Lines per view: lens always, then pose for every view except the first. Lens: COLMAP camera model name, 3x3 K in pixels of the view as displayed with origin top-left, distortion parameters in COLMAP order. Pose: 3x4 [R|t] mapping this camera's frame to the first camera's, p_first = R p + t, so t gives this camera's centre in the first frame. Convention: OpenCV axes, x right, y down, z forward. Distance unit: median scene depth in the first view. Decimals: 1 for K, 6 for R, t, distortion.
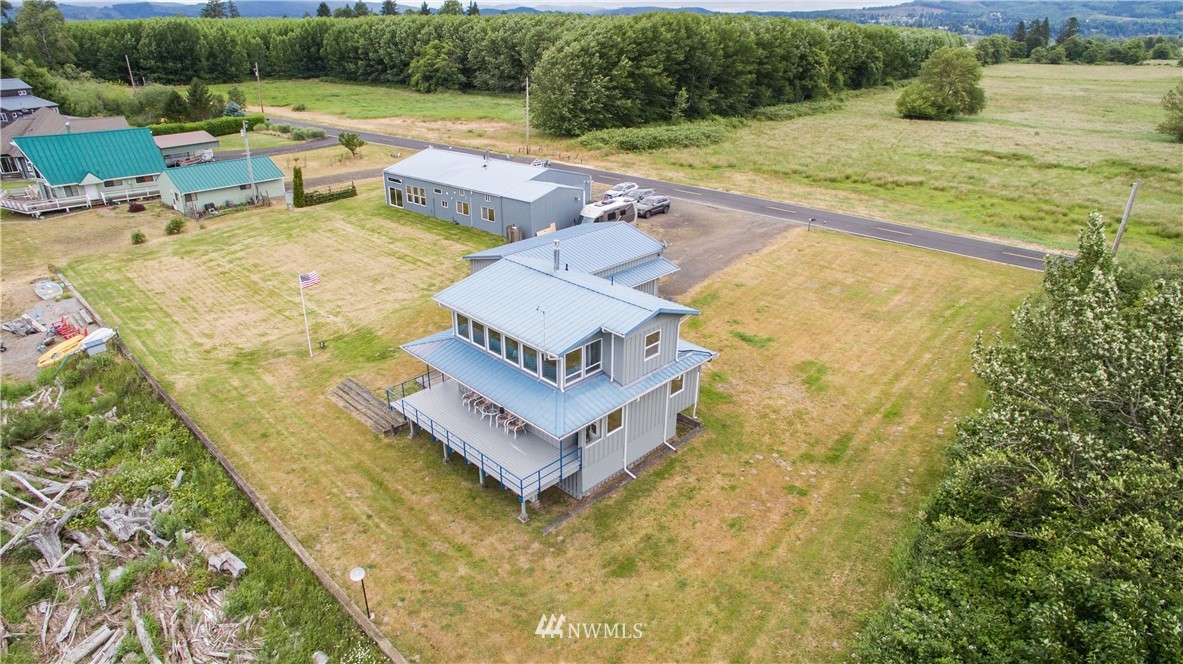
lens RADIAL K [[687.9, 0, 591.5], [0, 687.9, 332.0], [0, 0, 1]] dist [-0.119442, 0.086069]
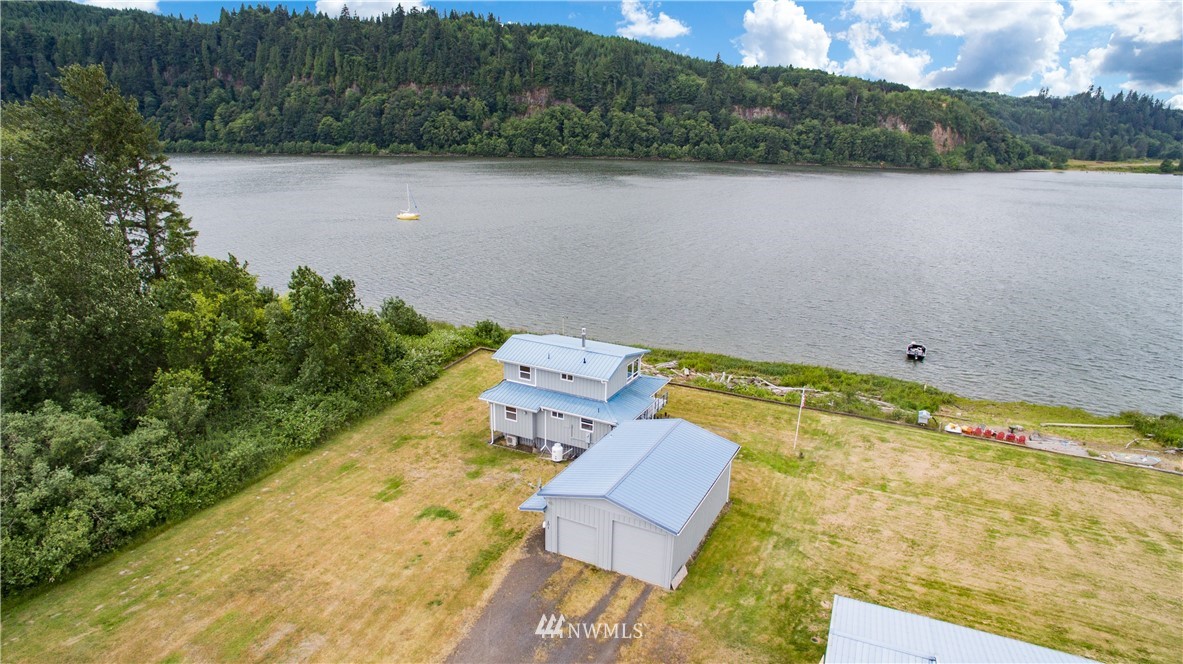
lens RADIAL K [[687.9, 0, 591.5], [0, 687.9, 332.0], [0, 0, 1]] dist [-0.119442, 0.086069]
pose [[-0.954451, 0.062292, -0.291791, 0.291067], [-0.144239, 0.759763, 0.634000, -0.839582], [0.261185, 0.647210, -0.716172, 1.579988]]
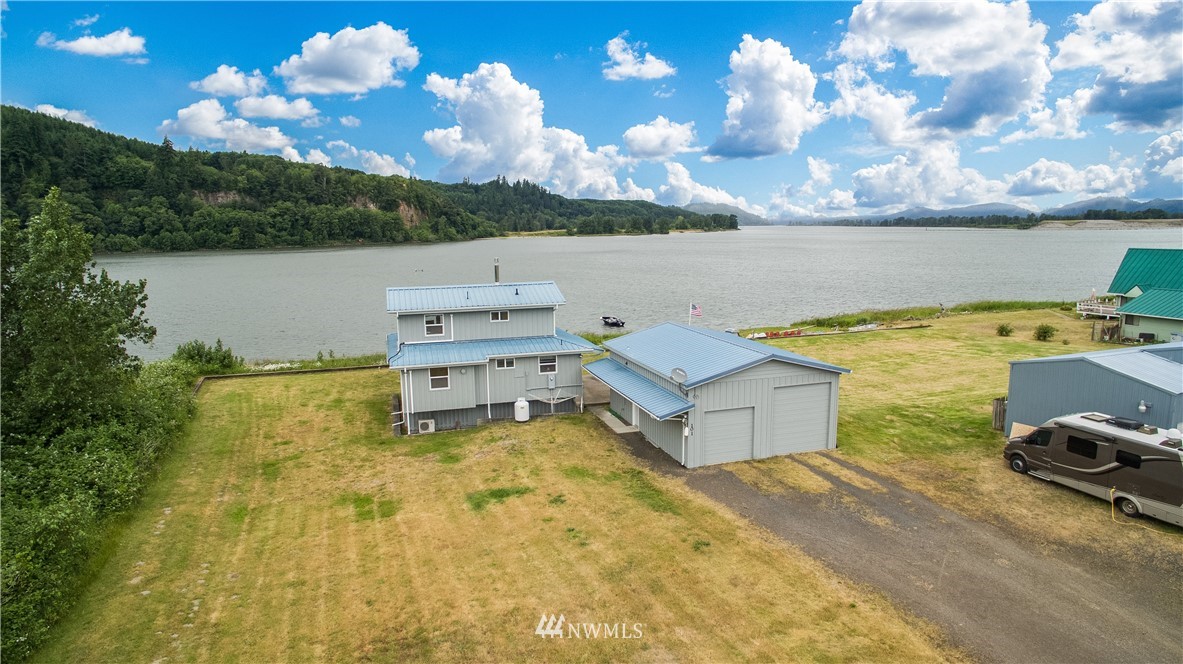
lens RADIAL K [[687.9, 0, 591.5], [0, 687.9, 332.0], [0, 0, 1]] dist [-0.119442, 0.086069]
pose [[-0.483322, 0.135290, -0.864926, 0.713443], [-0.350578, 0.875396, 0.332831, -0.362291], [0.802182, 0.464089, -0.375668, 1.229141]]
